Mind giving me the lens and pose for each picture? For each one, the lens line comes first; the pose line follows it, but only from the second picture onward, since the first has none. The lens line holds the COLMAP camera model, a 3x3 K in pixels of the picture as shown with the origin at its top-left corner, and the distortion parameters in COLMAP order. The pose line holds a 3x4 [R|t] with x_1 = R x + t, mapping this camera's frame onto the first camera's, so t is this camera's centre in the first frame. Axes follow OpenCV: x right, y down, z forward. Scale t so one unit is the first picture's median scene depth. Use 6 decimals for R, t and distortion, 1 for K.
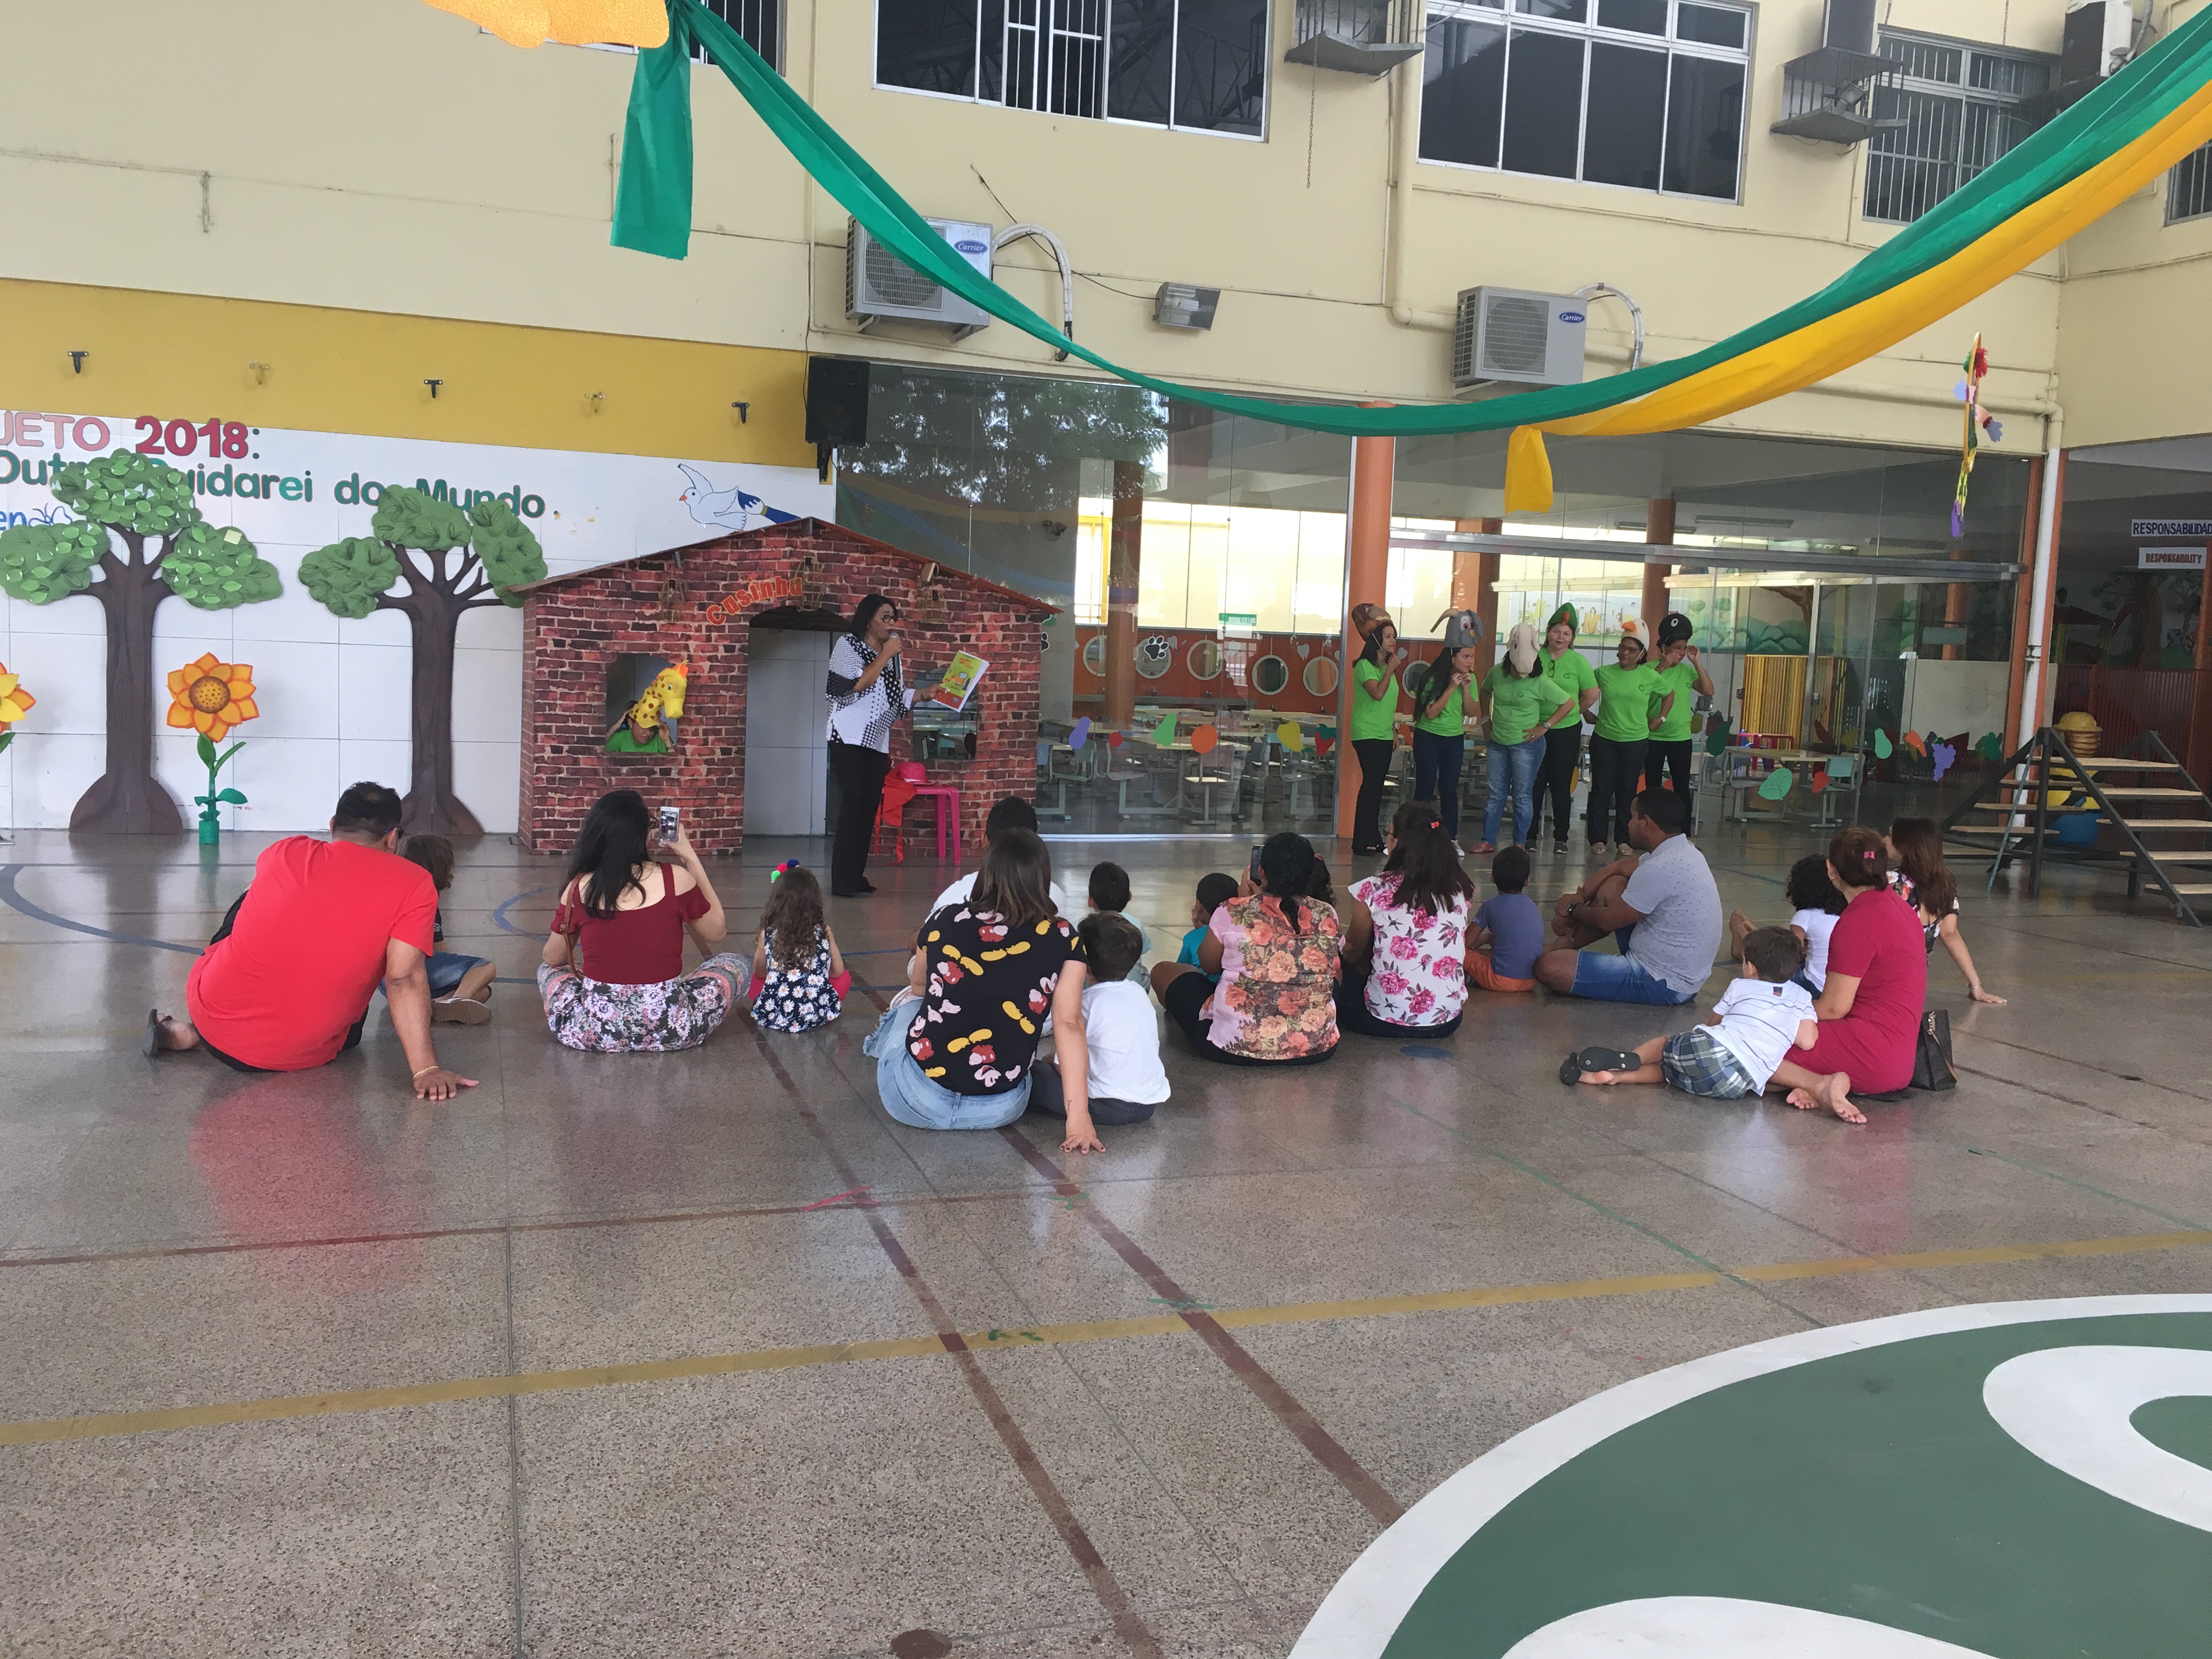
lens RADIAL K [[1859.1, 0, 1106.0], [0, 1859.1, 829.5], [0, 0, 1]] dist [0.052277, 0.001016]
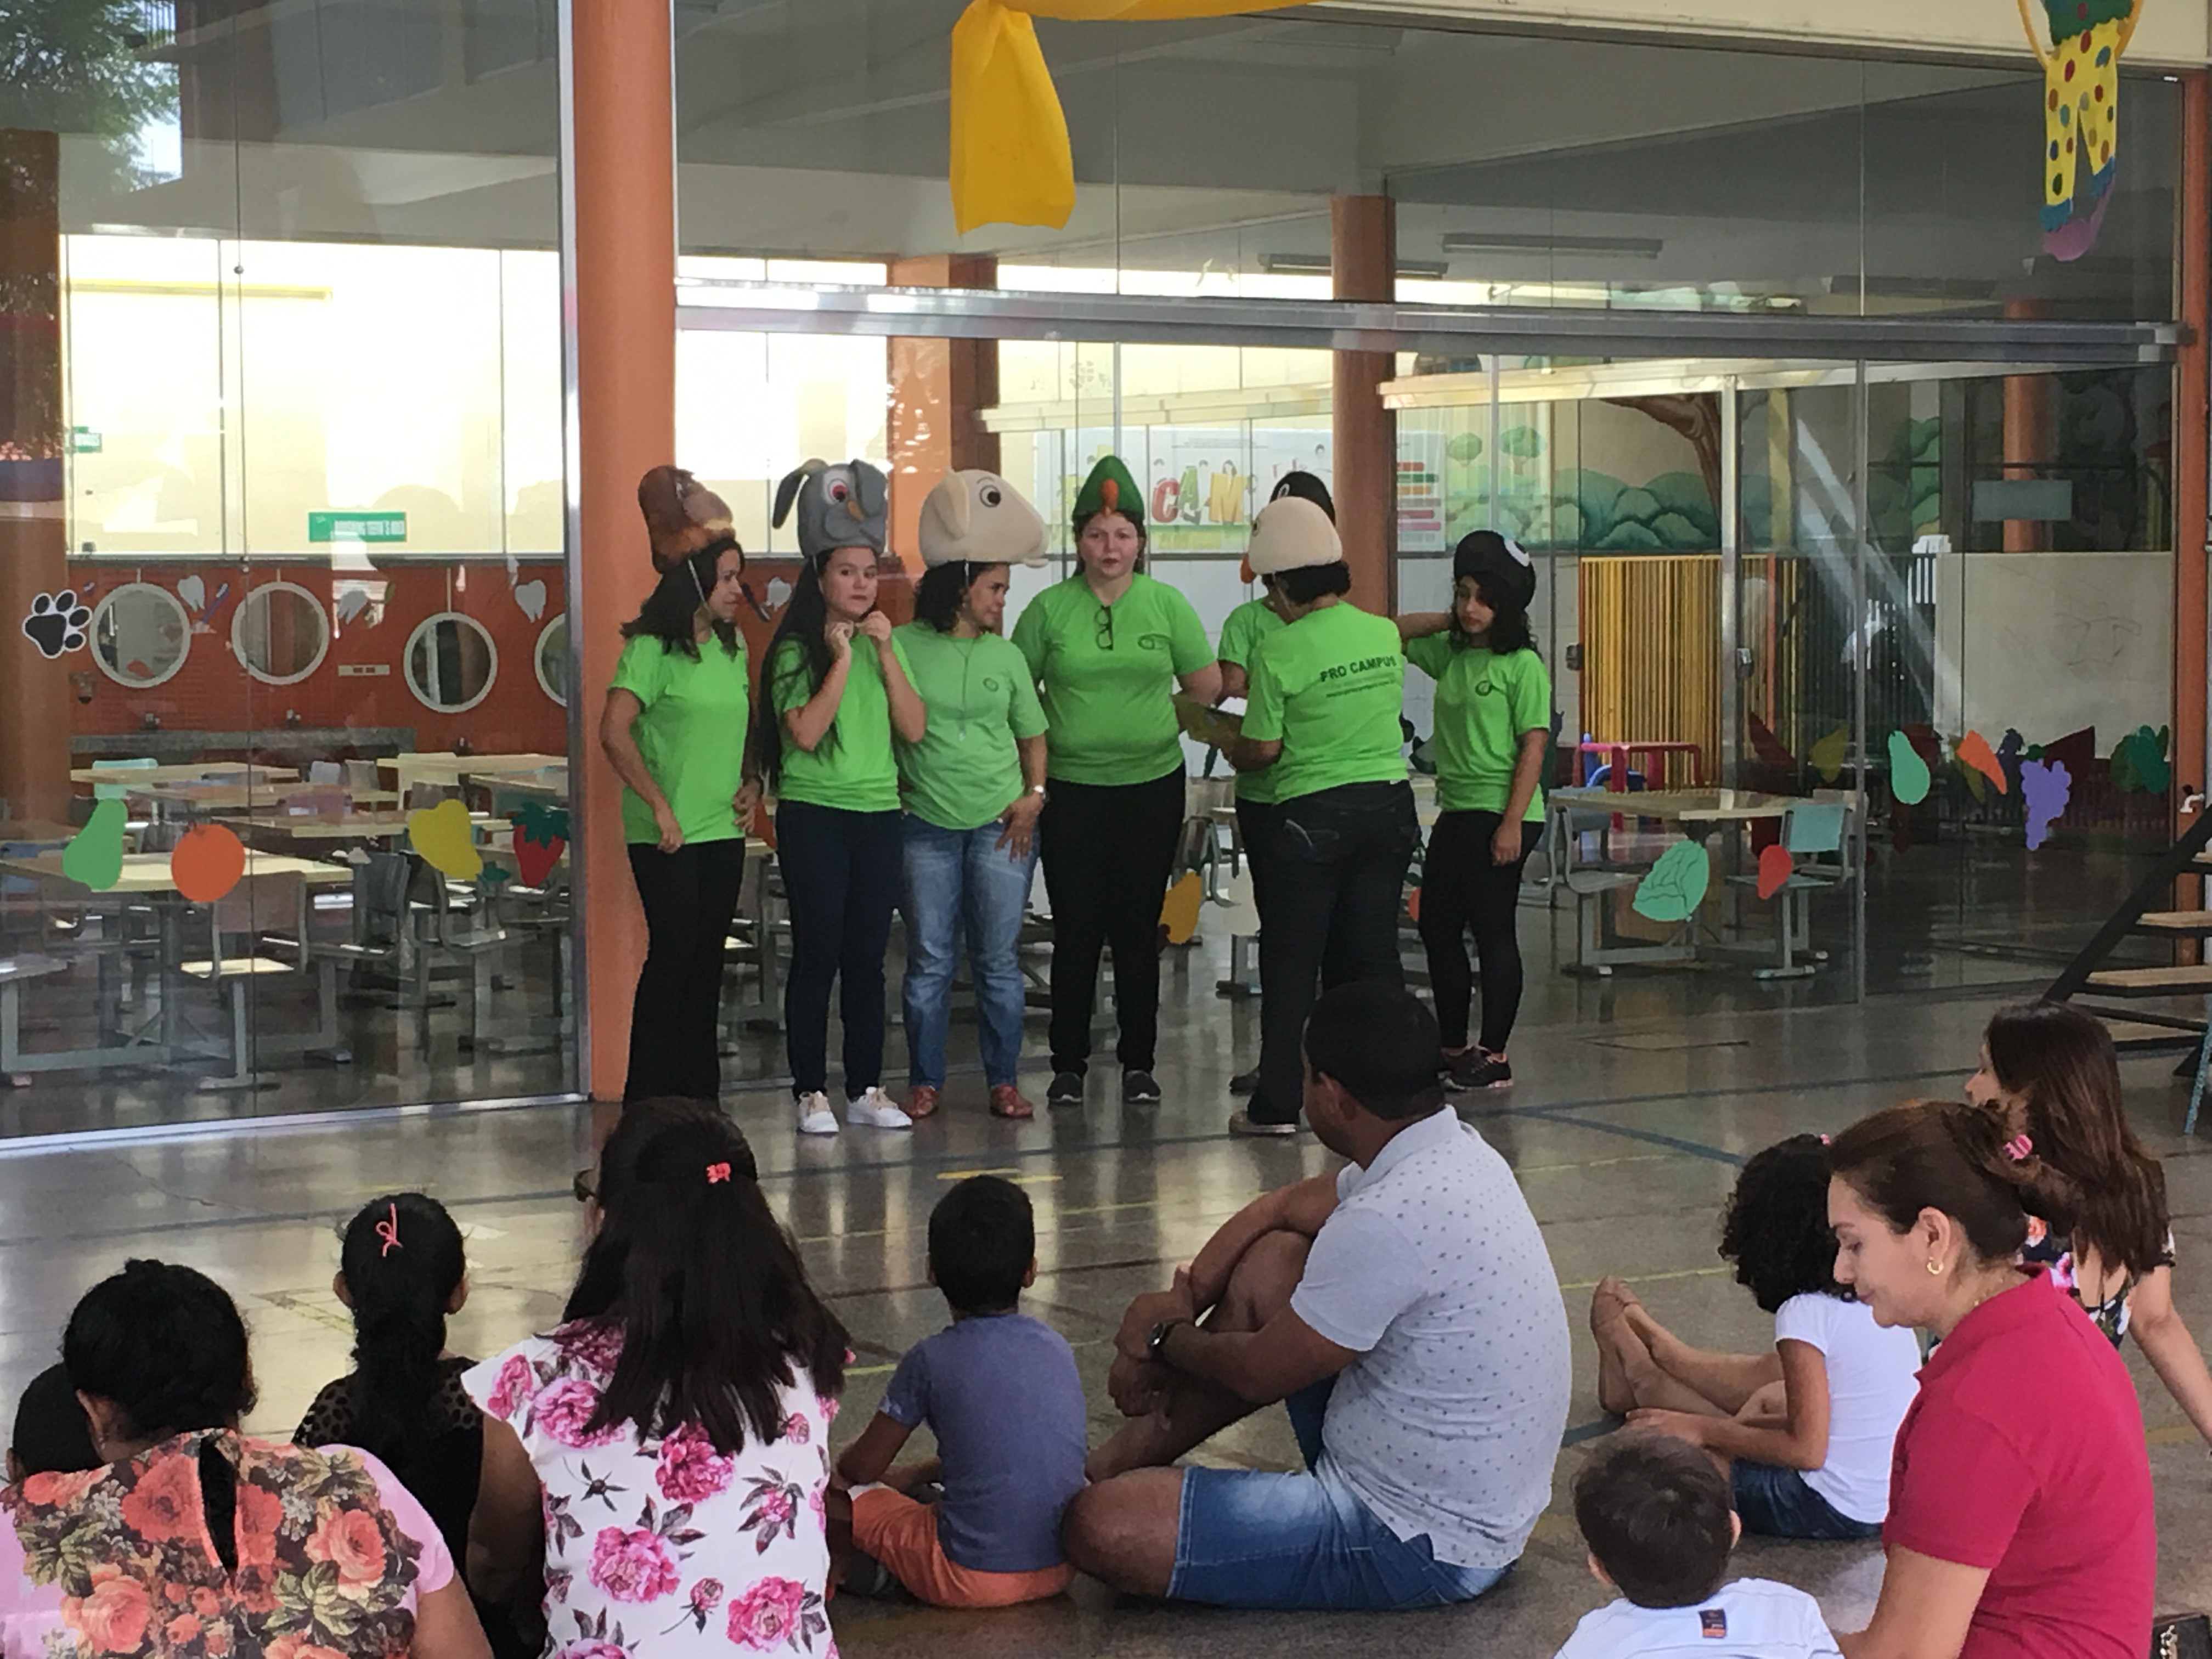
lens RADIAL K [[4291.5, 0, 1106.0], [0, 4291.5, 829.5], [0, 0, 1]] dist [-0.072680, 1.586570]
pose [[0.975235, -0.058796, 0.213212, 0.037552], [0.066690, 0.997322, -0.030013, -0.014477], [-0.210876, 0.043489, 0.976545, 0.109126]]
